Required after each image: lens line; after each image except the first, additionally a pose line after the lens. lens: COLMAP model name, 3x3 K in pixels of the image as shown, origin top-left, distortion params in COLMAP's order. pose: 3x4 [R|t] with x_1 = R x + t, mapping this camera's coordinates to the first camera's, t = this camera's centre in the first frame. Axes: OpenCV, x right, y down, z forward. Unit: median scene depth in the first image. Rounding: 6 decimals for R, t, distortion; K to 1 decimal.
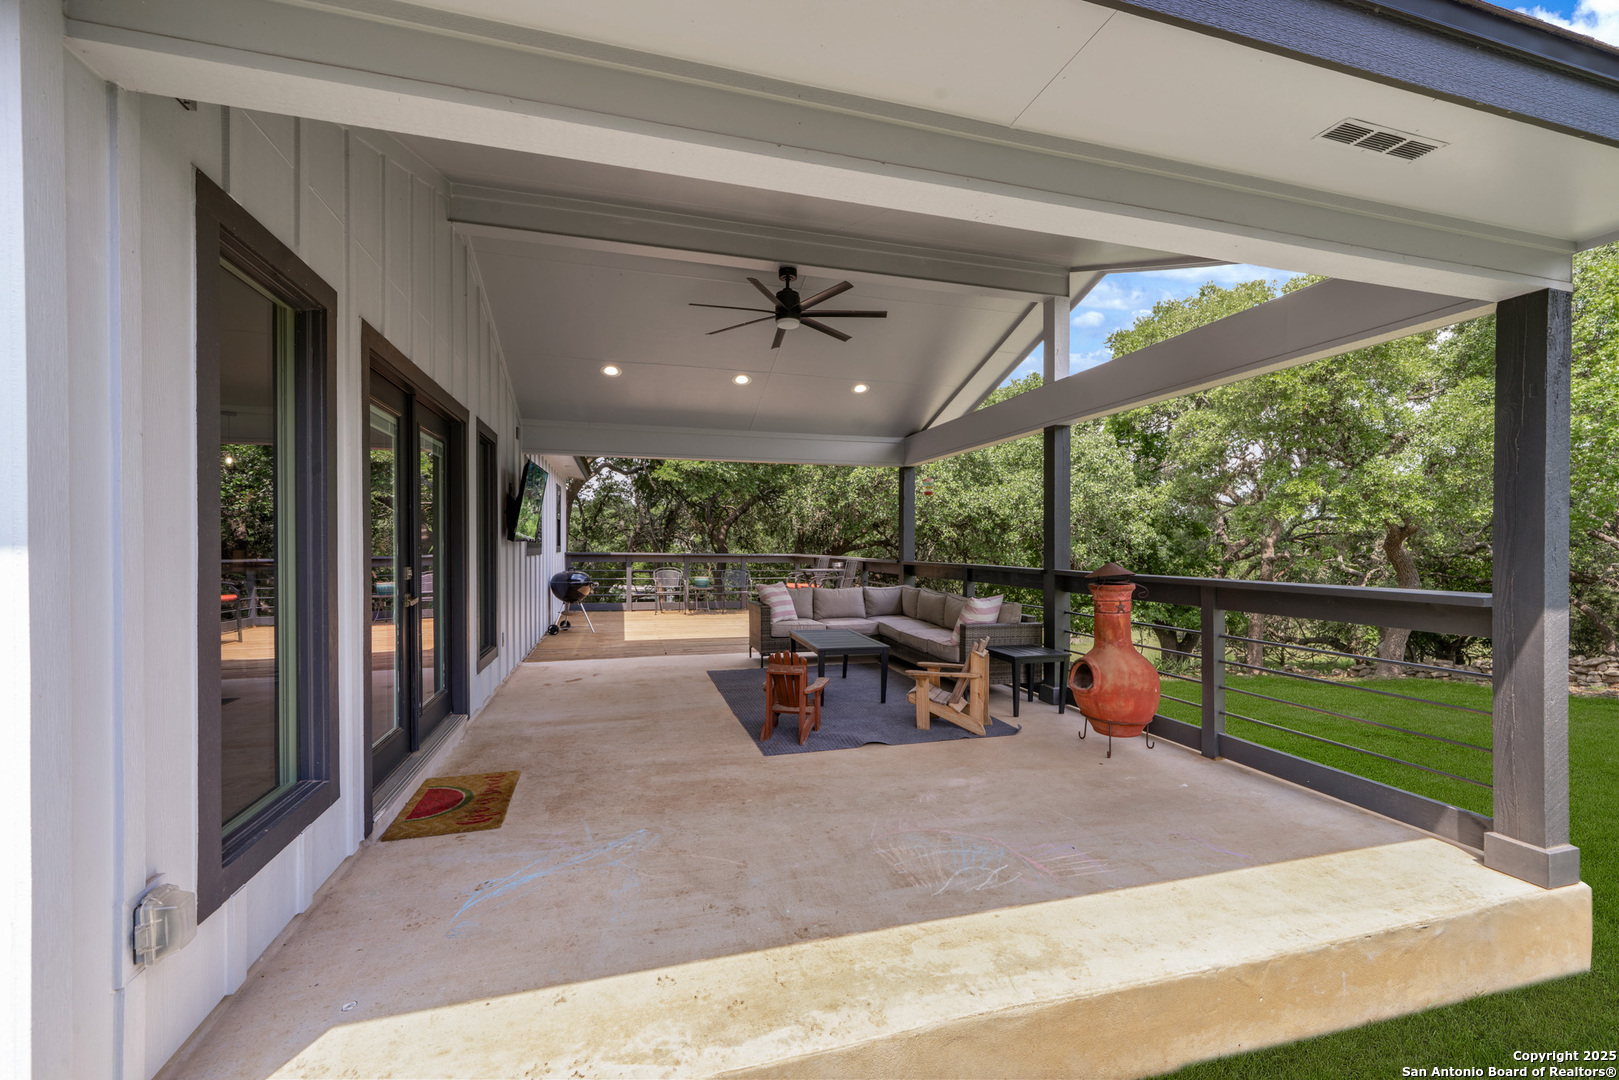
lens RADIAL K [[622.5, 0, 796.1], [0, 622.5, 543.1], [0, 0, 1]] dist [-0.000803, 0.000028]
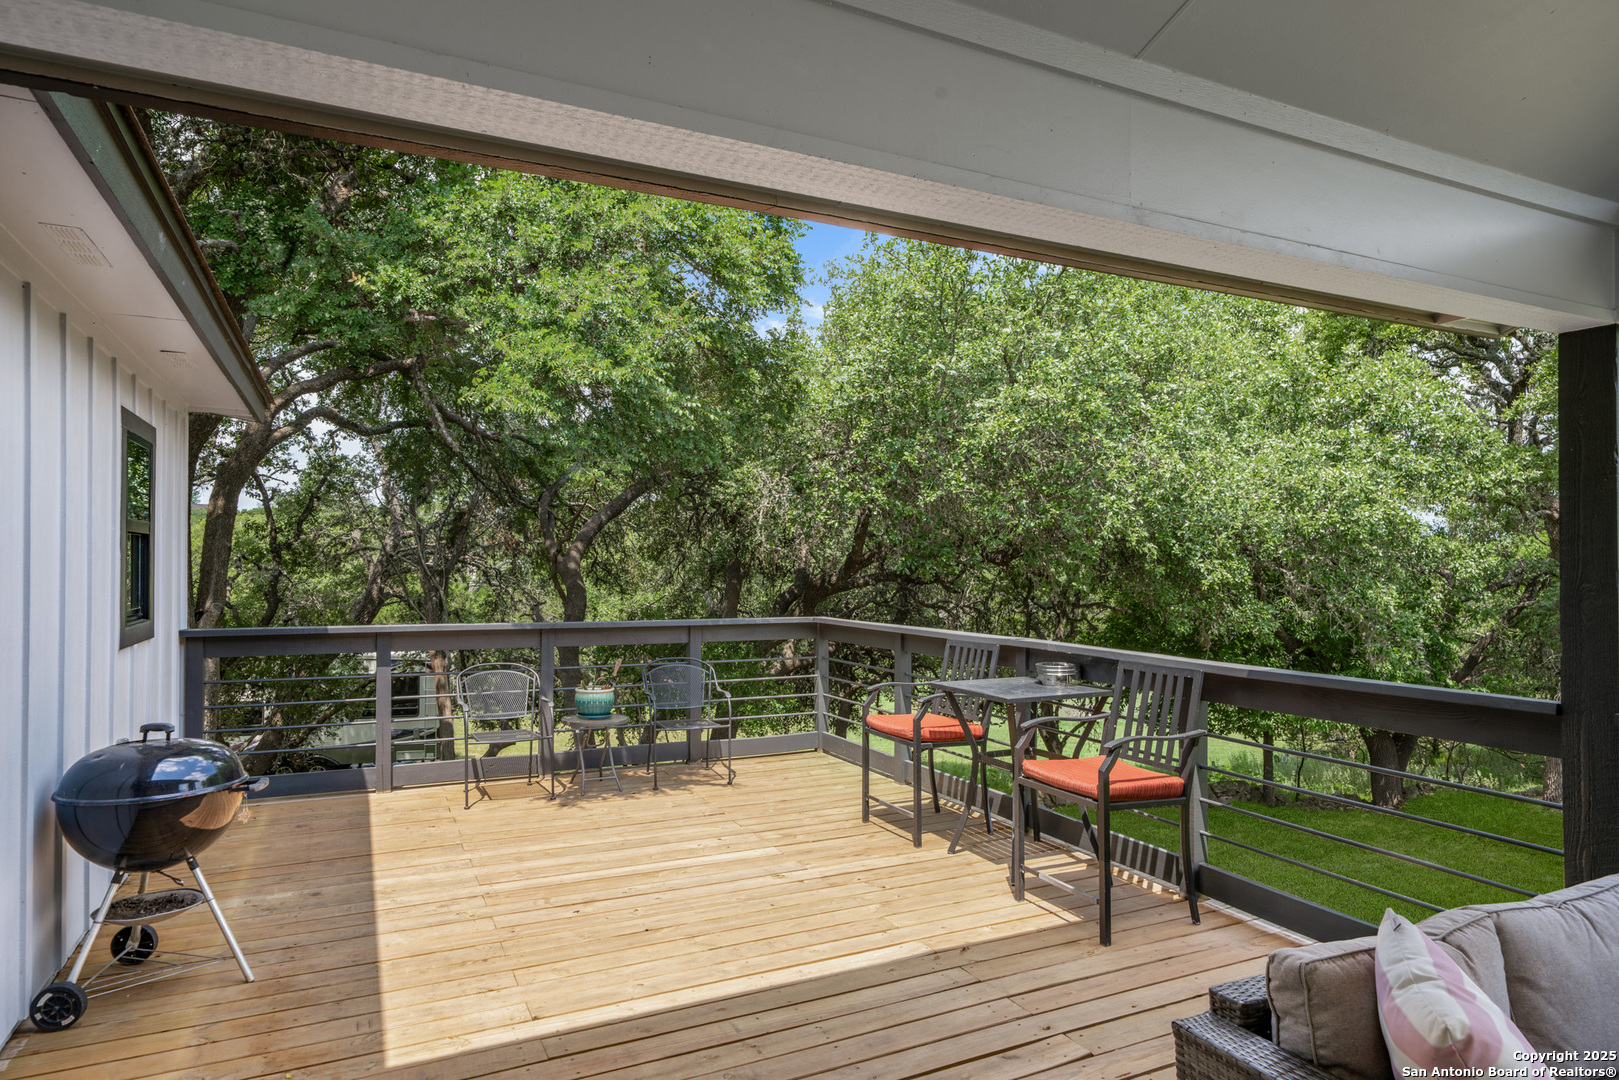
lens RADIAL K [[927.6, 0, 812.0], [0, 927.6, 546.7], [0, 0, 1]] dist [0.005899, -0.000559]
pose [[0.982729, 0.000764, 0.185051, -0.056649], [0.002602, 0.999836, -0.017946, -0.009162], [-0.185034, 0.018117, 0.982565, 0.193067]]
